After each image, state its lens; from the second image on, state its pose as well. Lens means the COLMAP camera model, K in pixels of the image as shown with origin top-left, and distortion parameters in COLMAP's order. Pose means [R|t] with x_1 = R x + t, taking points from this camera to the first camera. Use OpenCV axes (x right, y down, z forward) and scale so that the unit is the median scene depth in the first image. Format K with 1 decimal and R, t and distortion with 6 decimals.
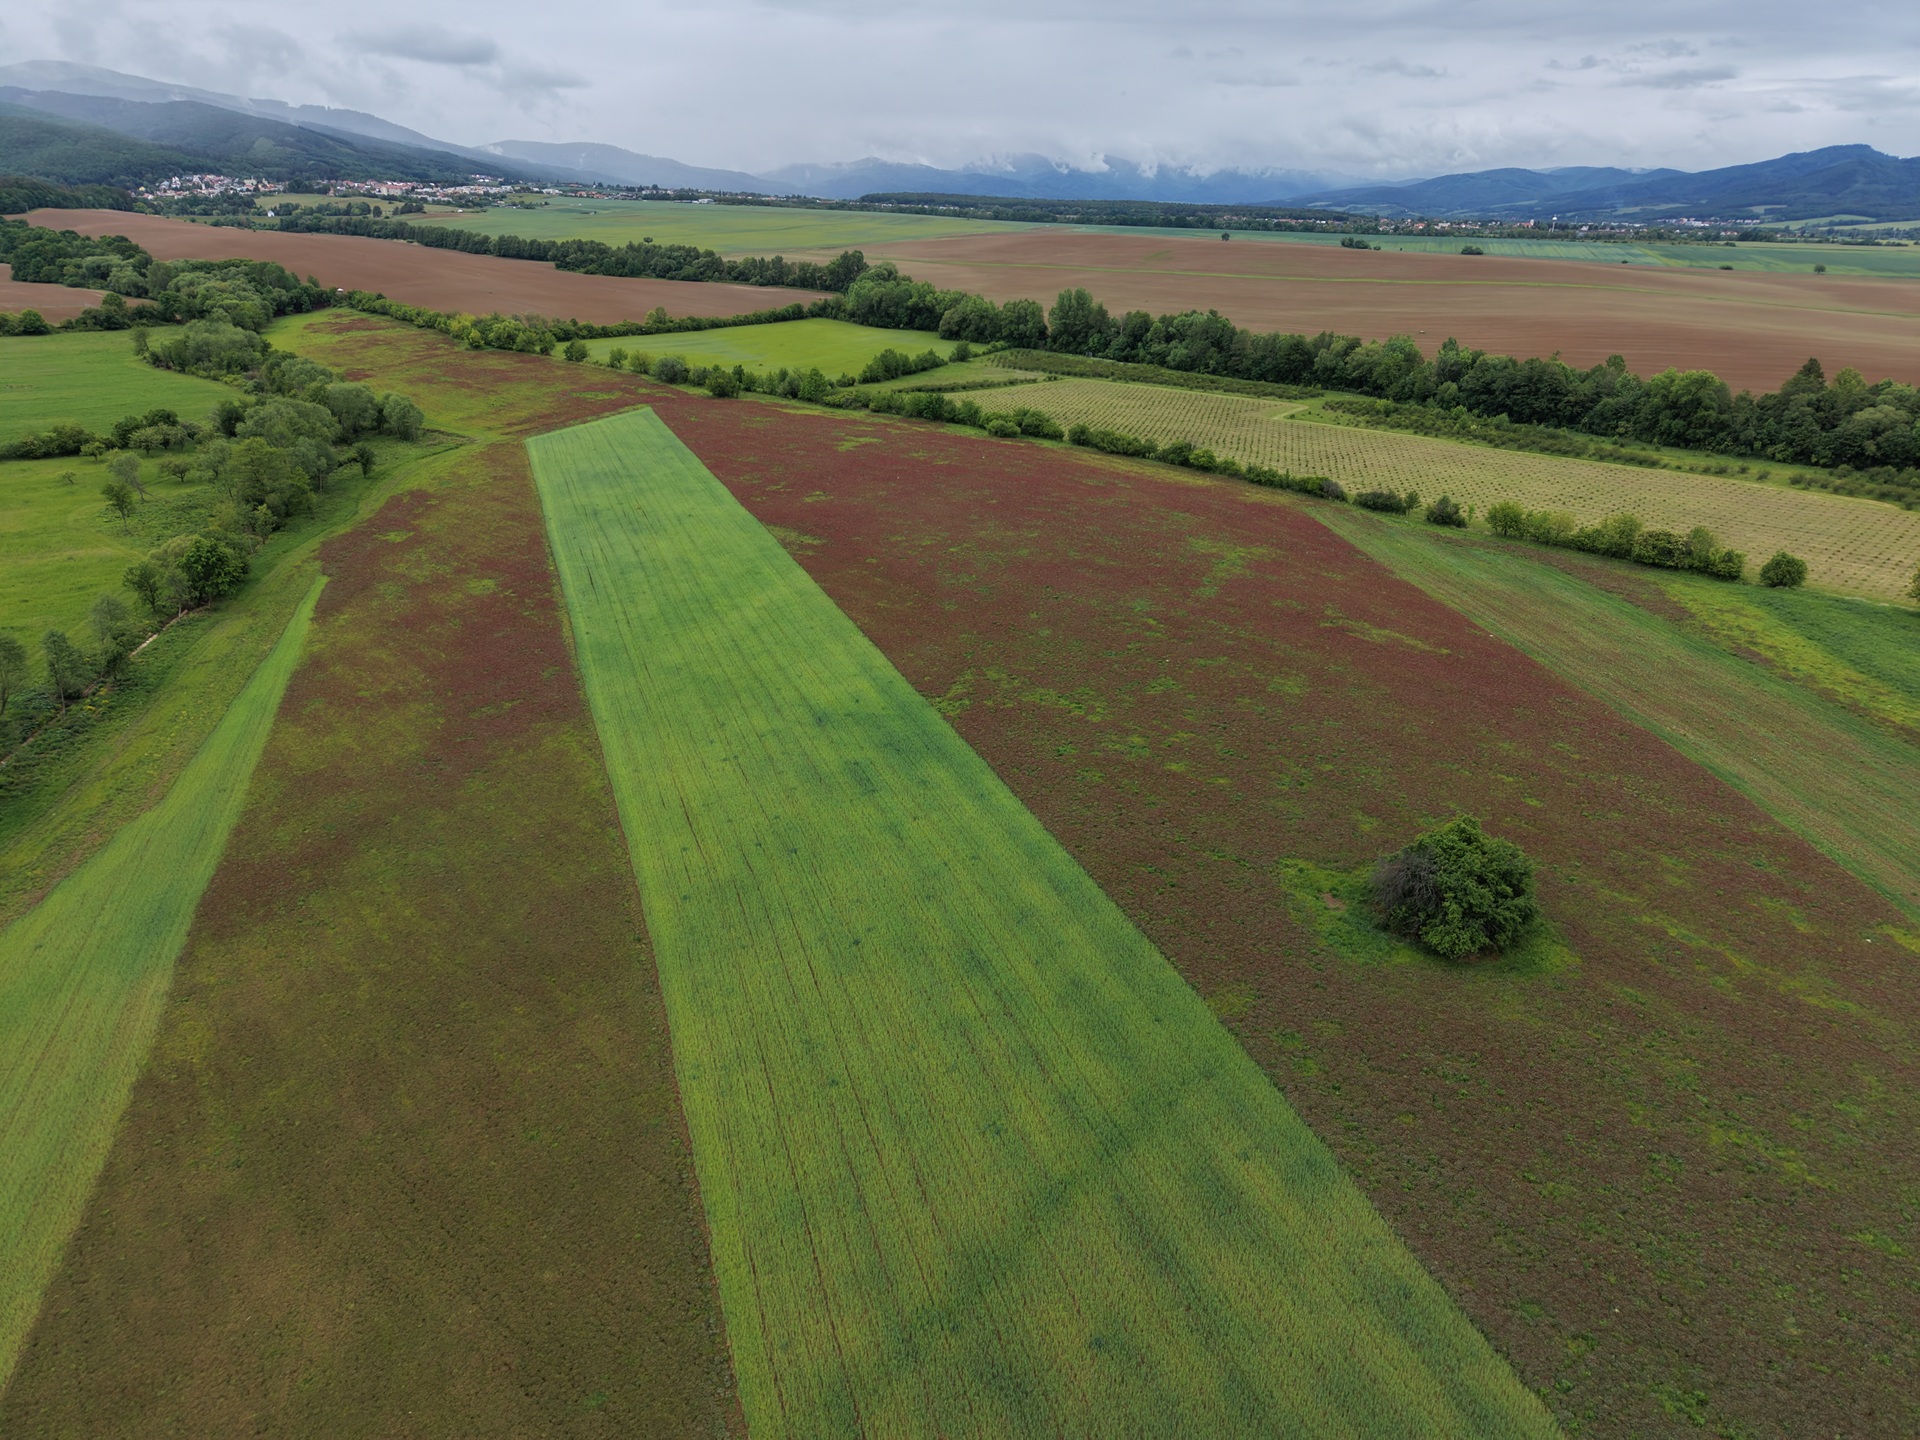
lens RADIAL K [[1281.0, 0, 958.1], [0, 1281.0, 719.9], [0, 0, 1]] dist [0.017057, -0.016630]
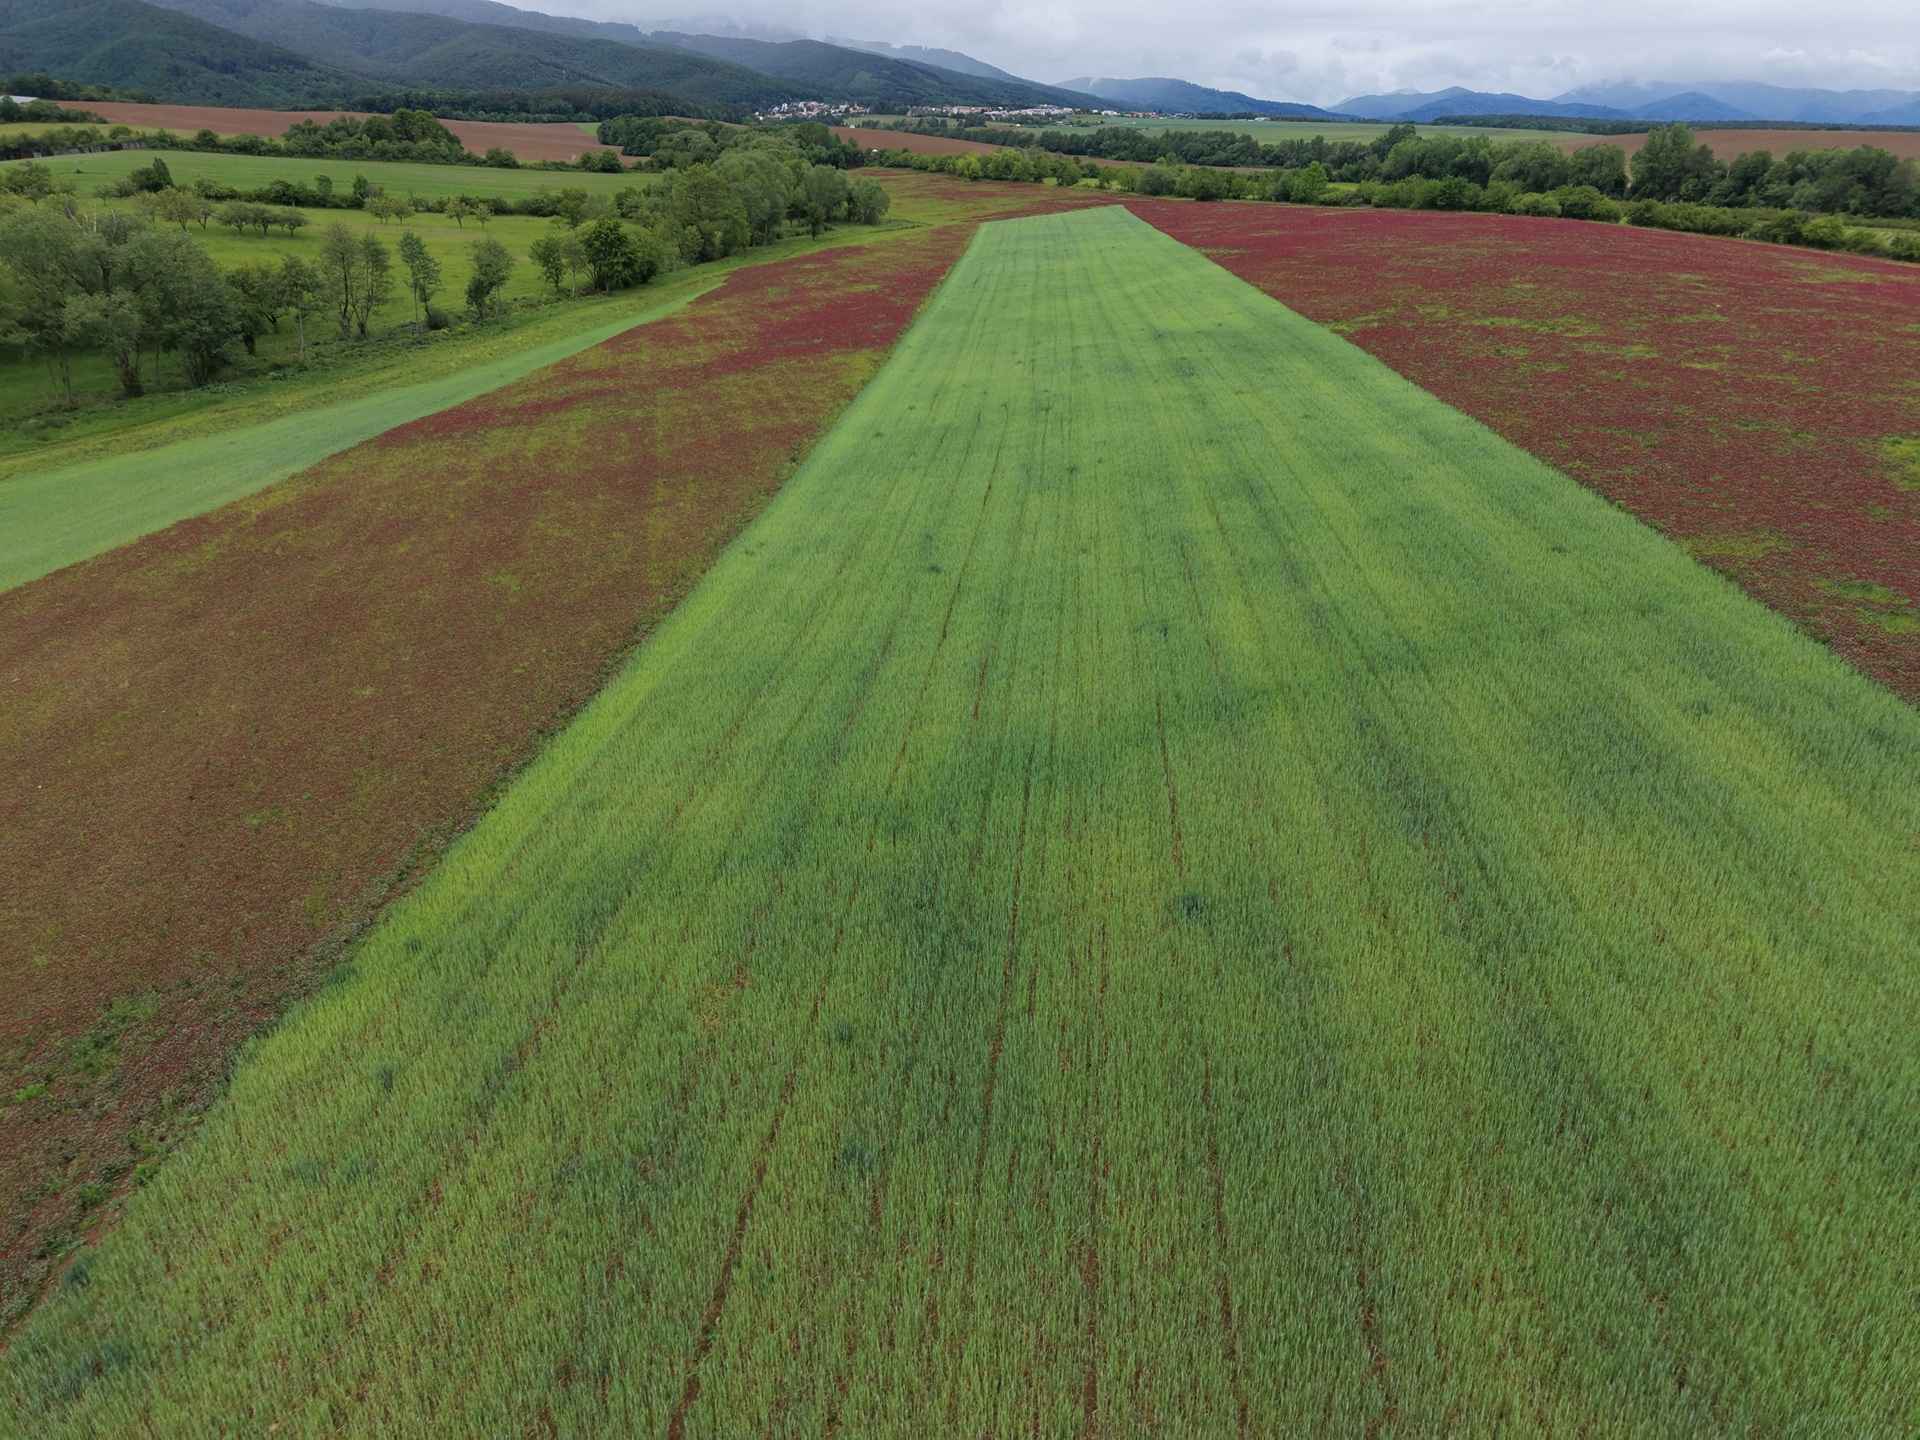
lens RADIAL K [[1277.7, 0, 957.0], [0, 1277.7, 721.3], [0, 0, 1]] dist [0.016438, -0.014373]
pose [[0.921751, 0.155641, -0.355177, 0.029336], [-0.141300, 0.987755, 0.066141, 0.069642], [0.361122, -0.010779, 0.932456, 0.101887]]
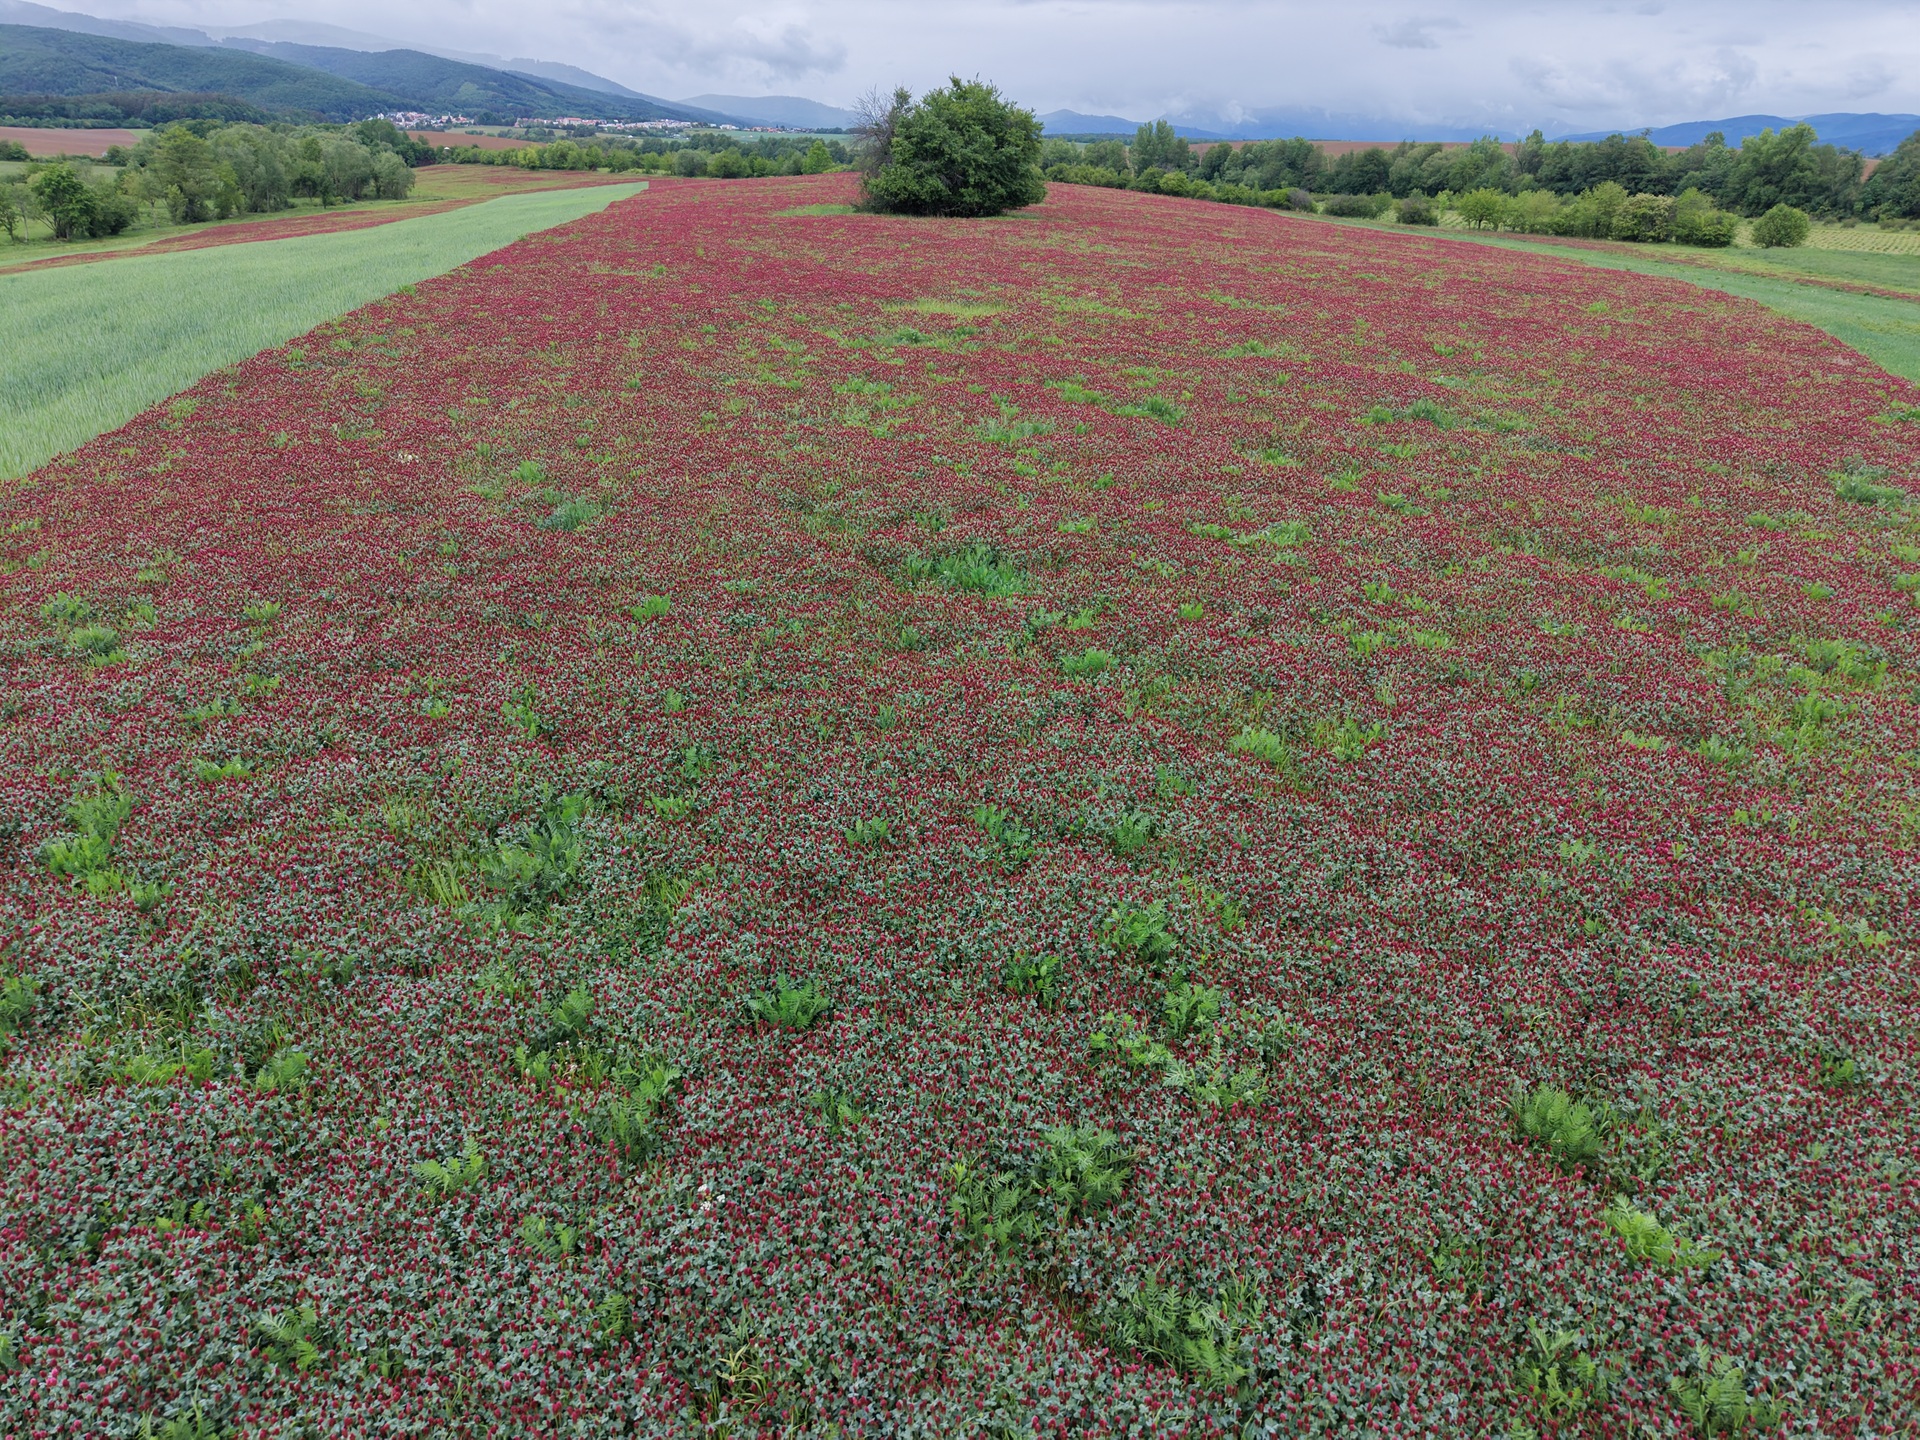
lens RADIAL K [[1283.2, 0, 960.0], [0, 1283.2, 720.0], [0, 0, 1]] dist [0.019417, -0.020435]
pose [[0.990307, 0.052753, -0.128491, 0.133285], [-0.049460, 0.998364, 0.028683, 0.117574], [0.129794, -0.022050, 0.991296, 0.049663]]
